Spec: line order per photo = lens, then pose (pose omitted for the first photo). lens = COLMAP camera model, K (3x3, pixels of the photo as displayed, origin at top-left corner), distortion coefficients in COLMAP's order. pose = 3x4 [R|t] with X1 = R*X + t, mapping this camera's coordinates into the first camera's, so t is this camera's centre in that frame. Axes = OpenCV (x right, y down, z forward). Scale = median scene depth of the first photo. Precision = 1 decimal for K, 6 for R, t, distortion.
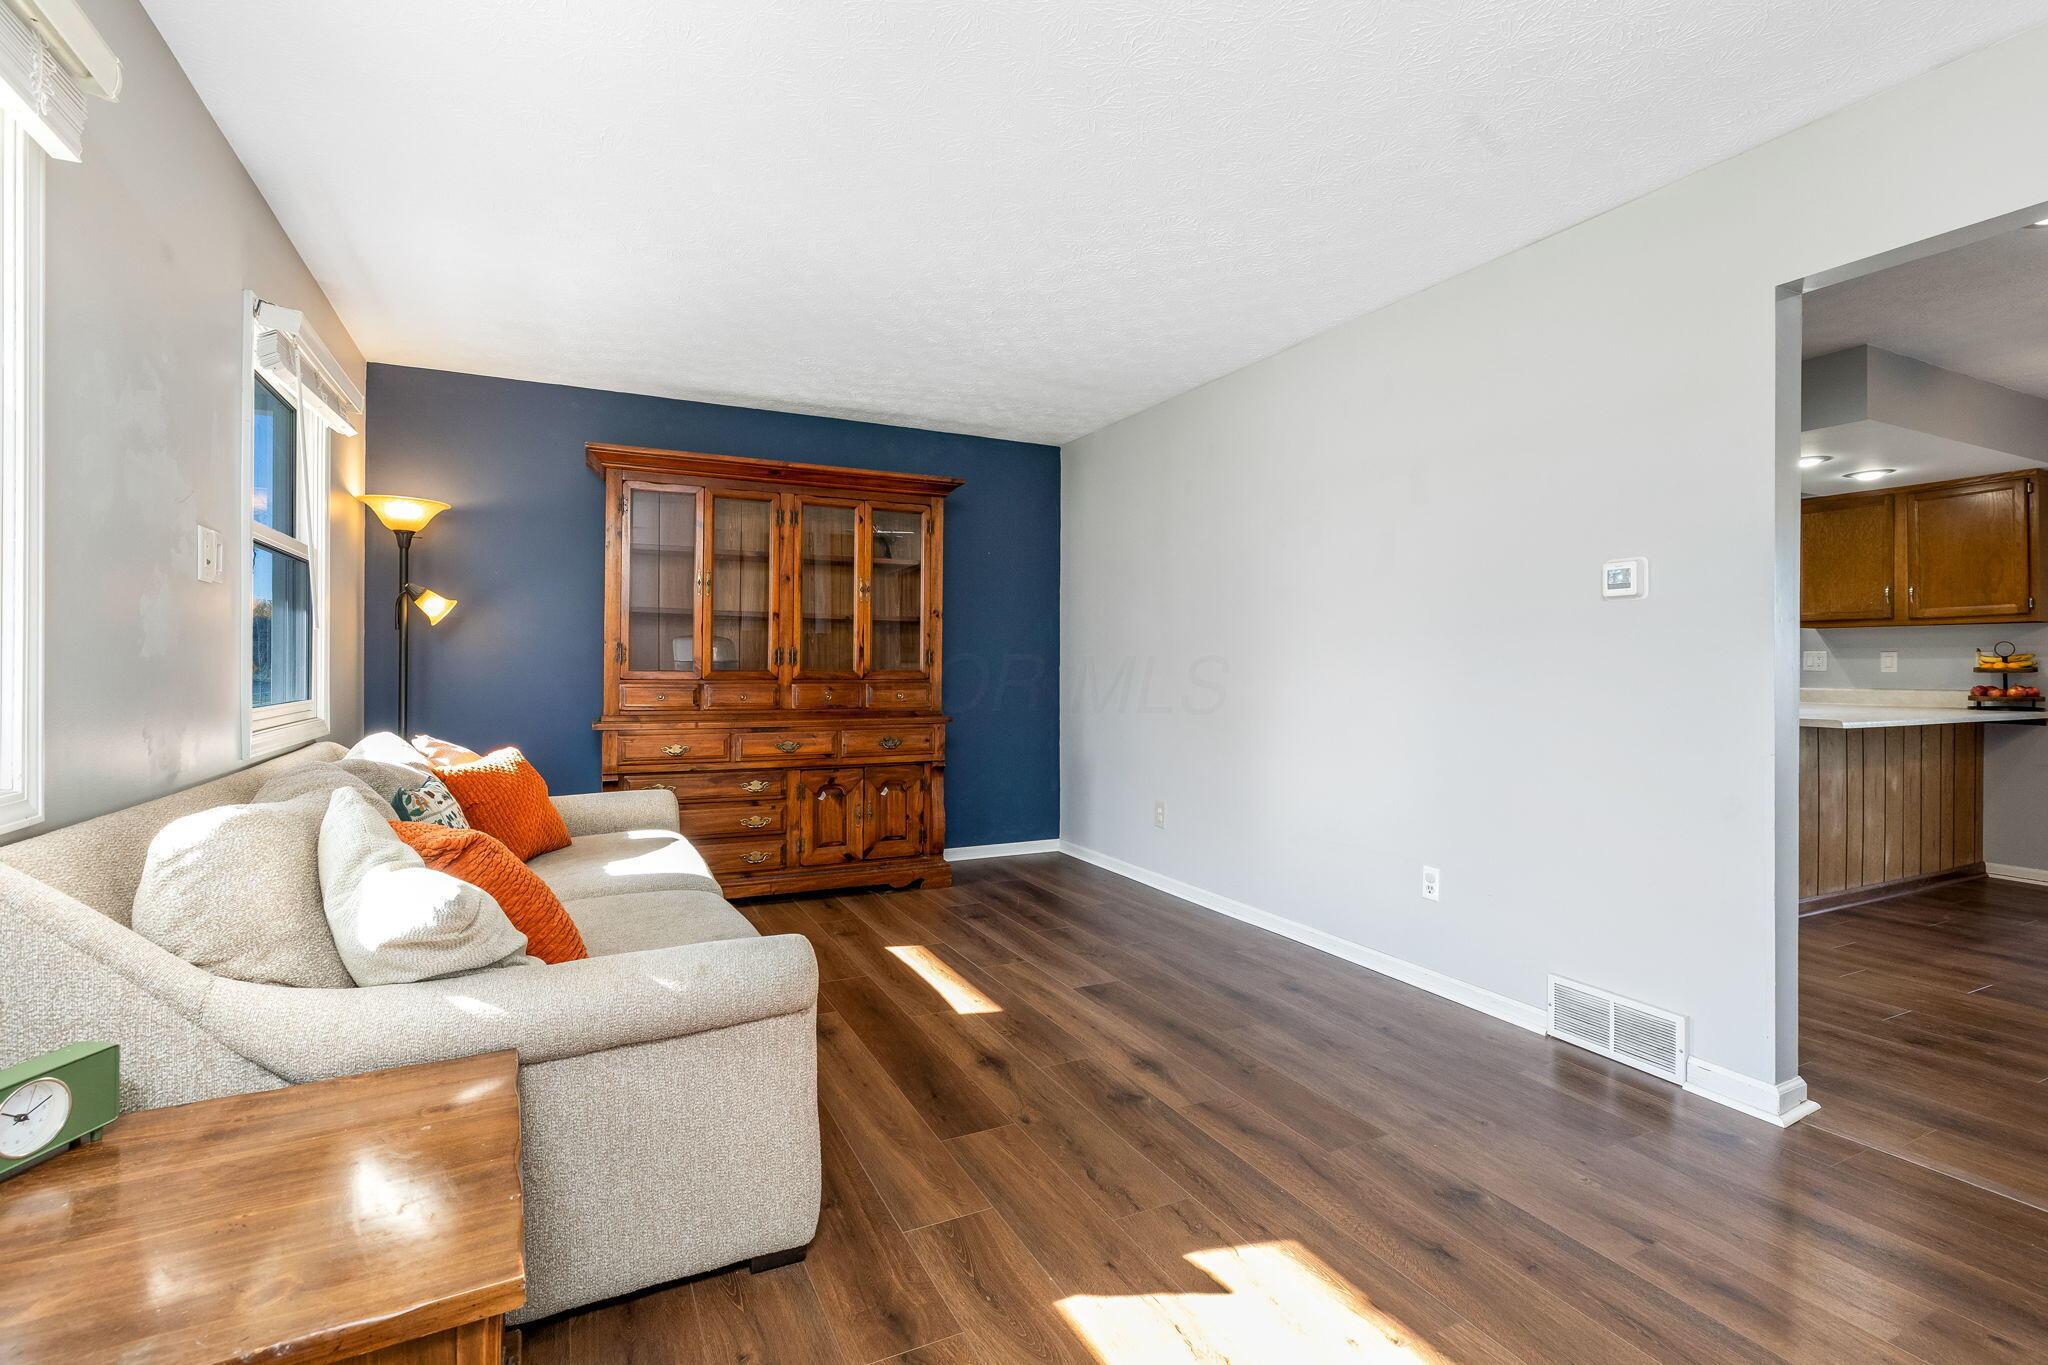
lens RADIAL K [[932.5, 0, 1023.3], [0, 932.5, 671.4], [0, 0, 1]] dist [0.000414, 0.000098]
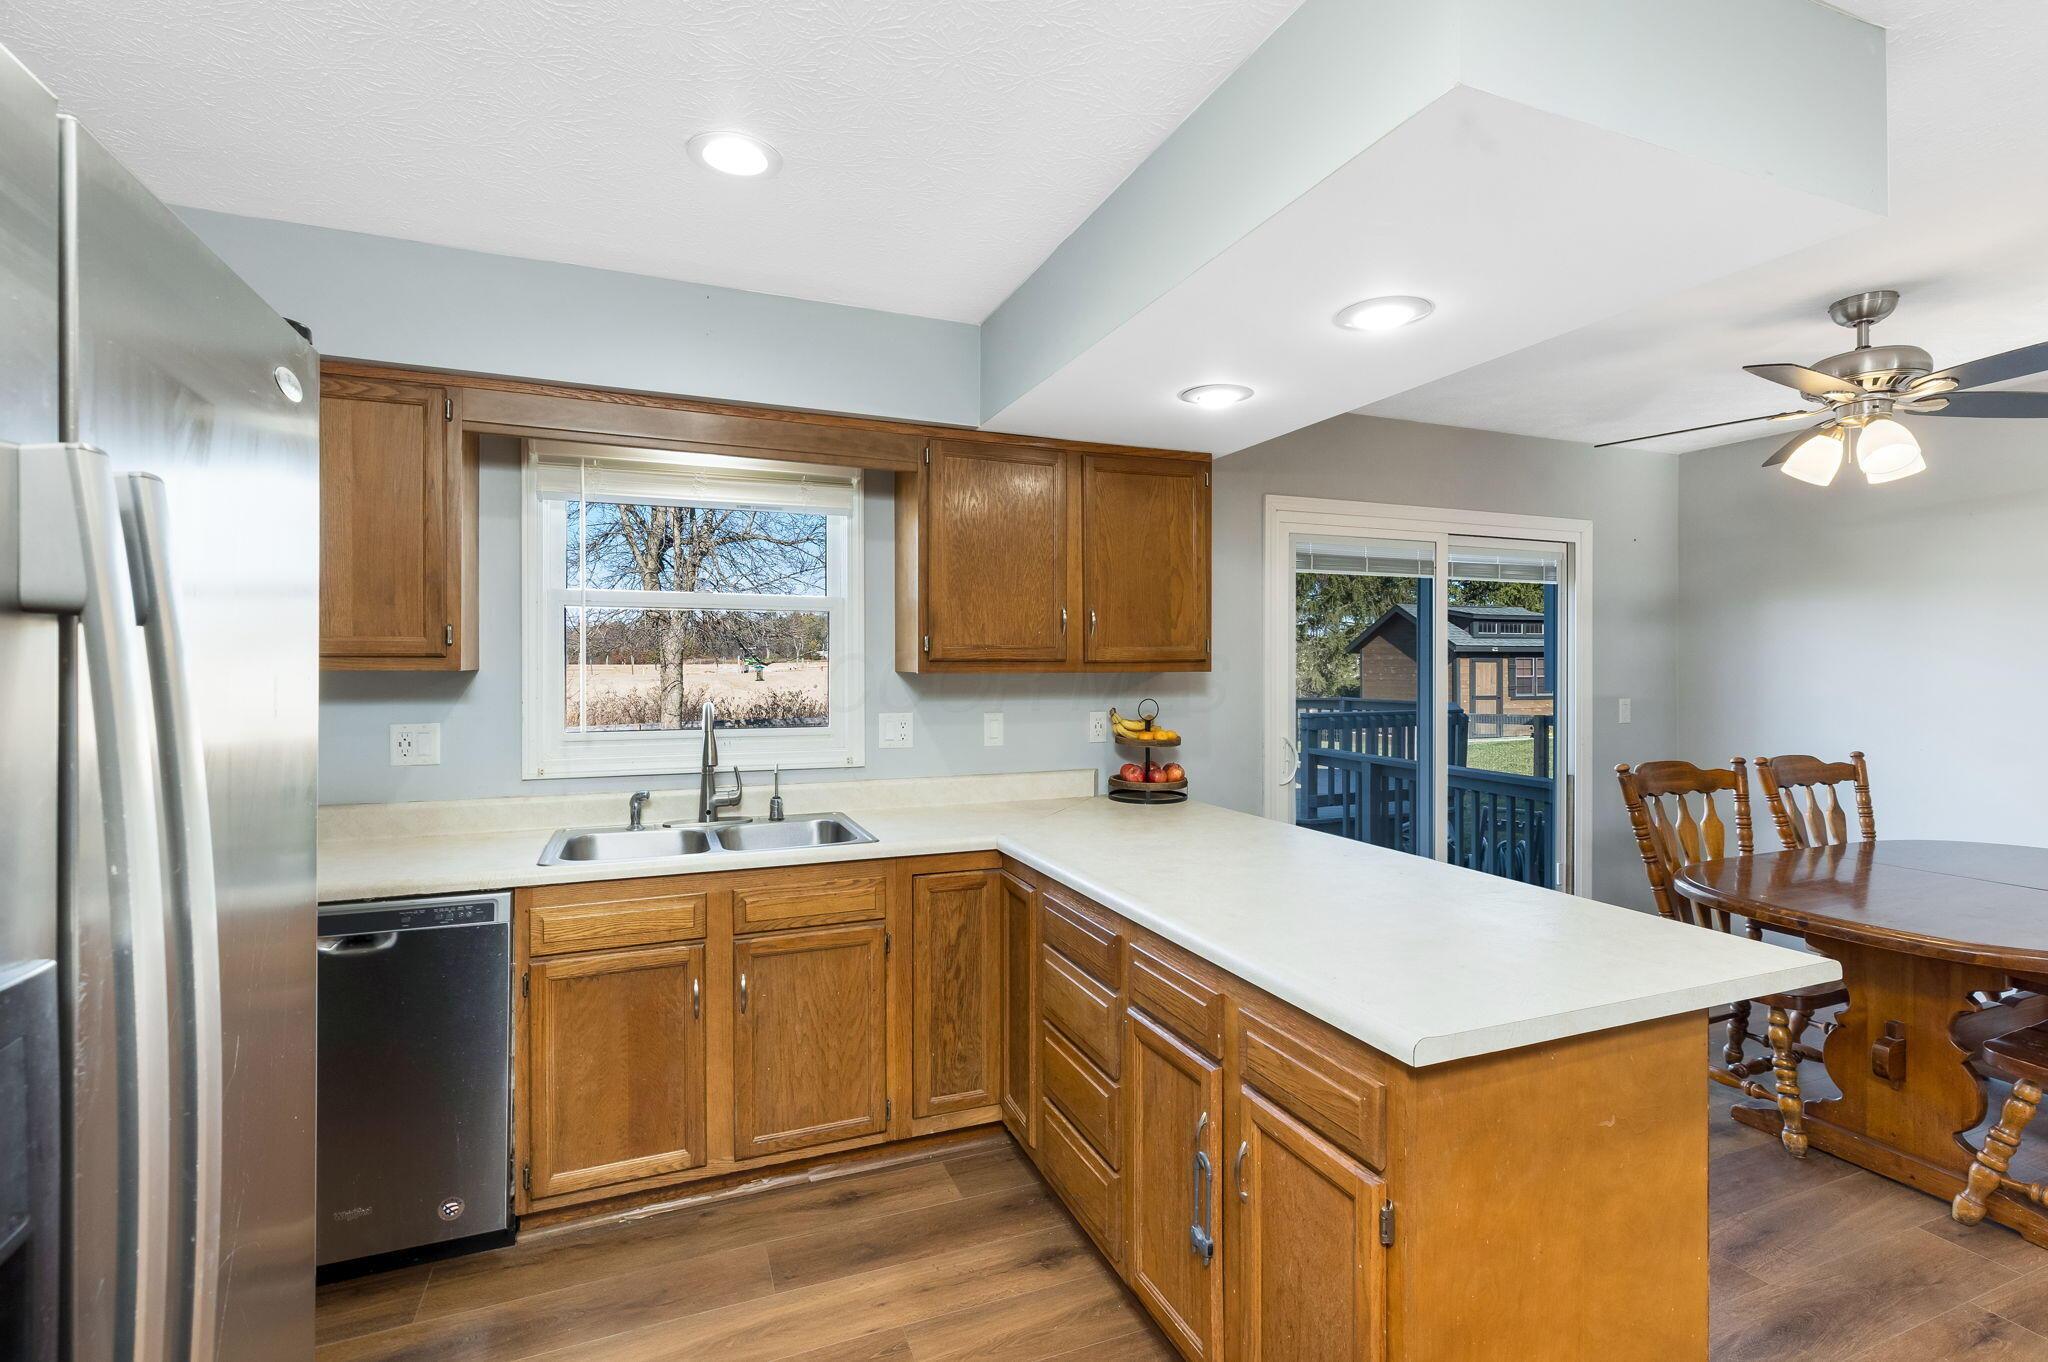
lens RADIAL K [[926.5, 0, 1024.2], [0, 926.5, 669.6], [0, 0, 1]] dist [-0.003134, -0.000403]
pose [[0.079260, -0.000244, 0.996854, 0.371445], [0.004399, 0.999990, -0.000105, -0.054563], [-0.996844, 0.004393, 0.079260, 1.036624]]
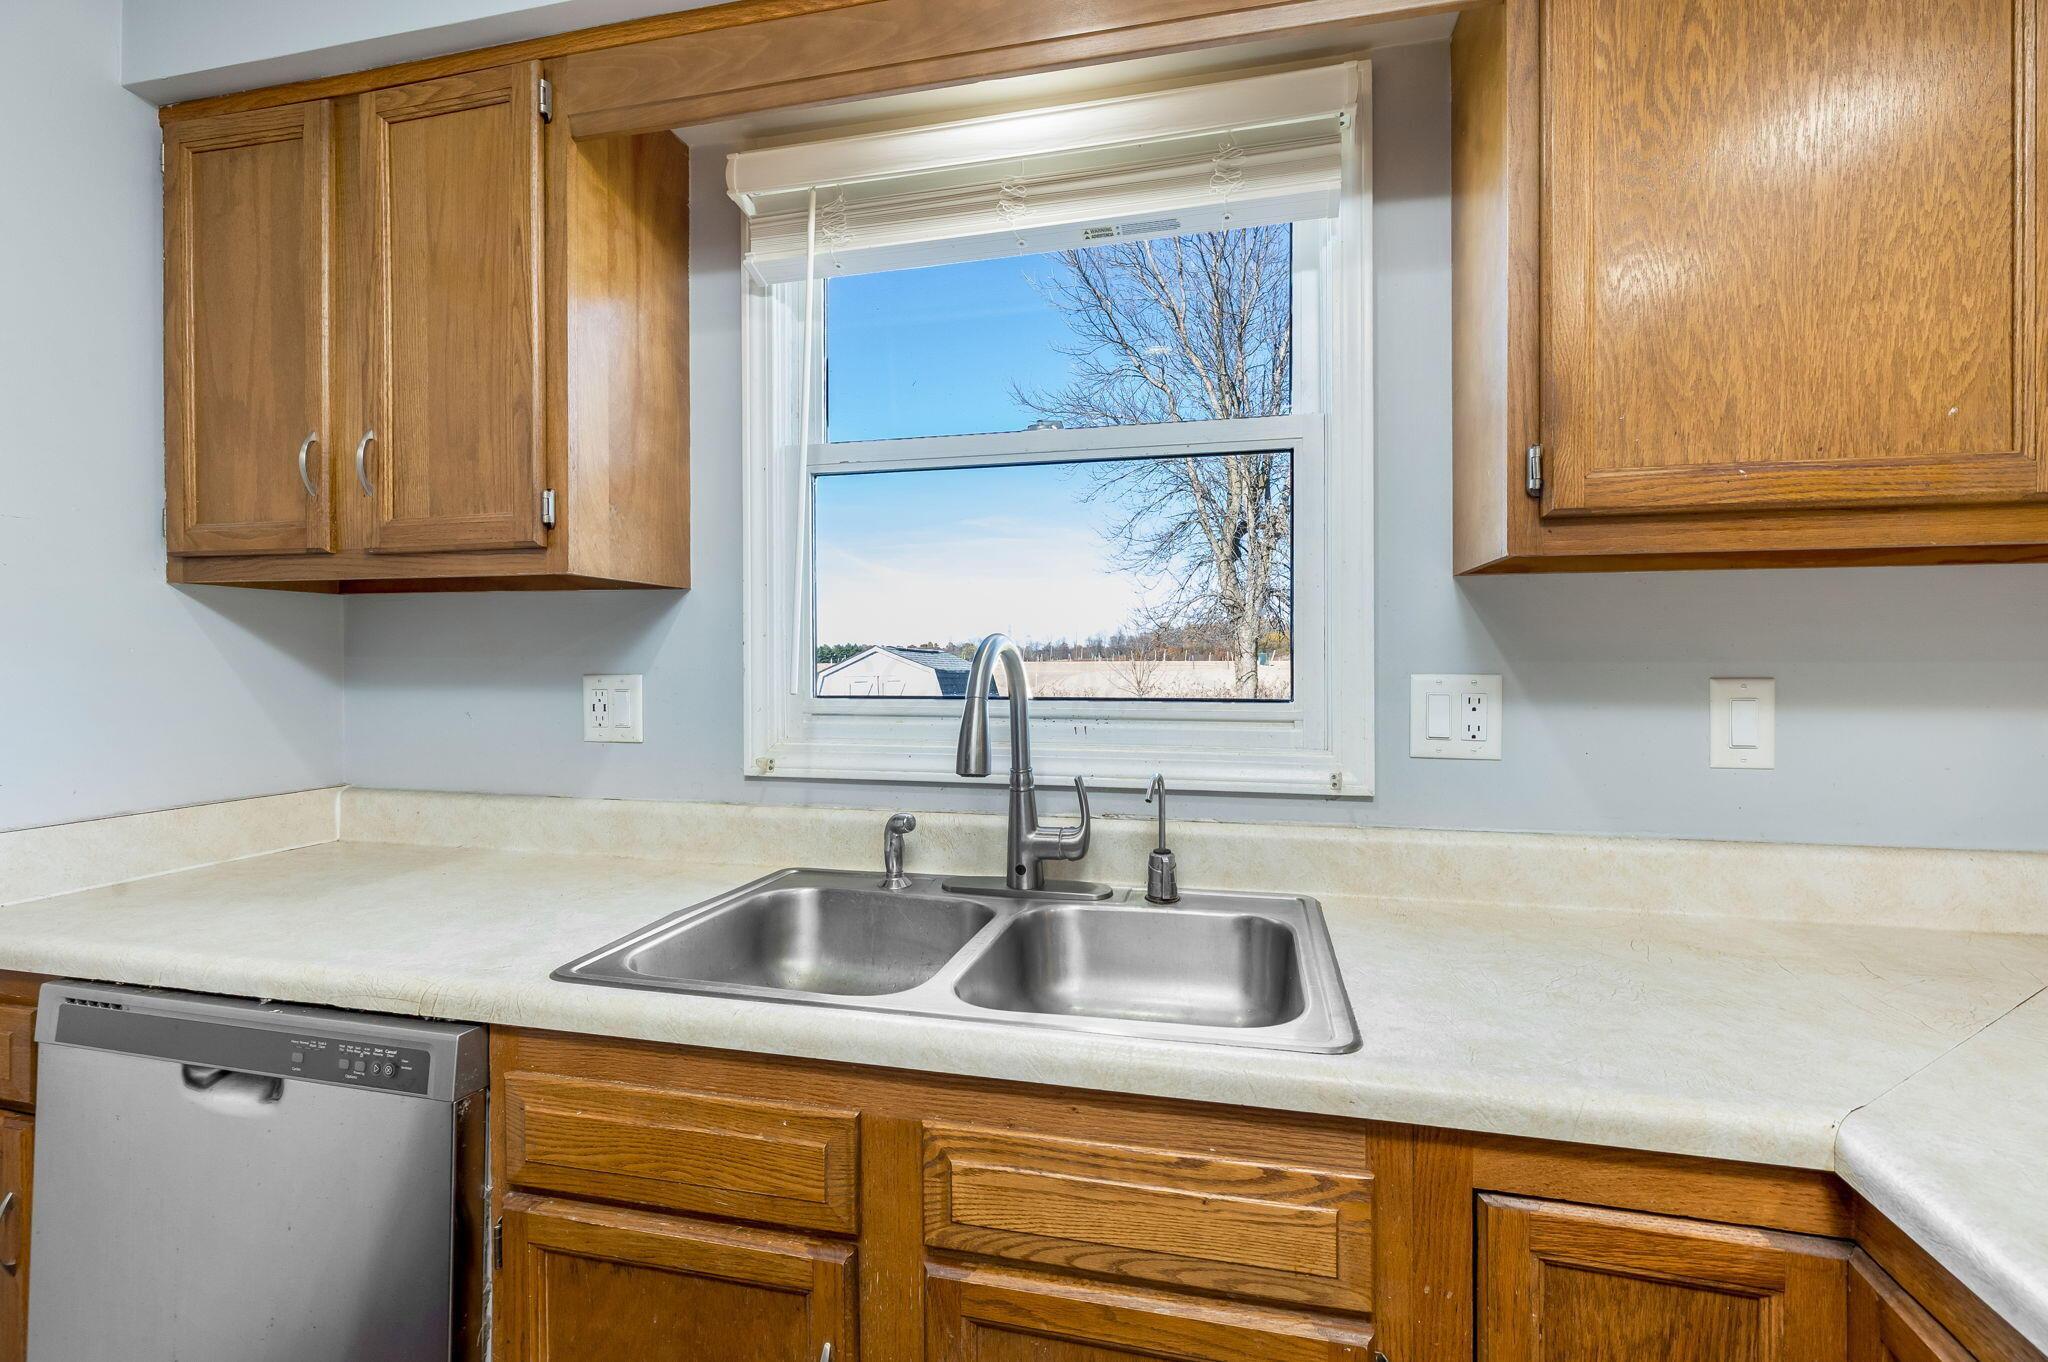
lens RADIAL K [[926.5, 0, 1020.6], [0, 926.5, 665.4], [0, 0, 1]] dist [-0.003134, -0.000403]
pose [[0.647590, -0.000424, 0.761989, 0.695144], [0.003684, 0.999990, -0.002574, -0.028806], [-0.761980, 0.004474, 0.647585, 1.094140]]
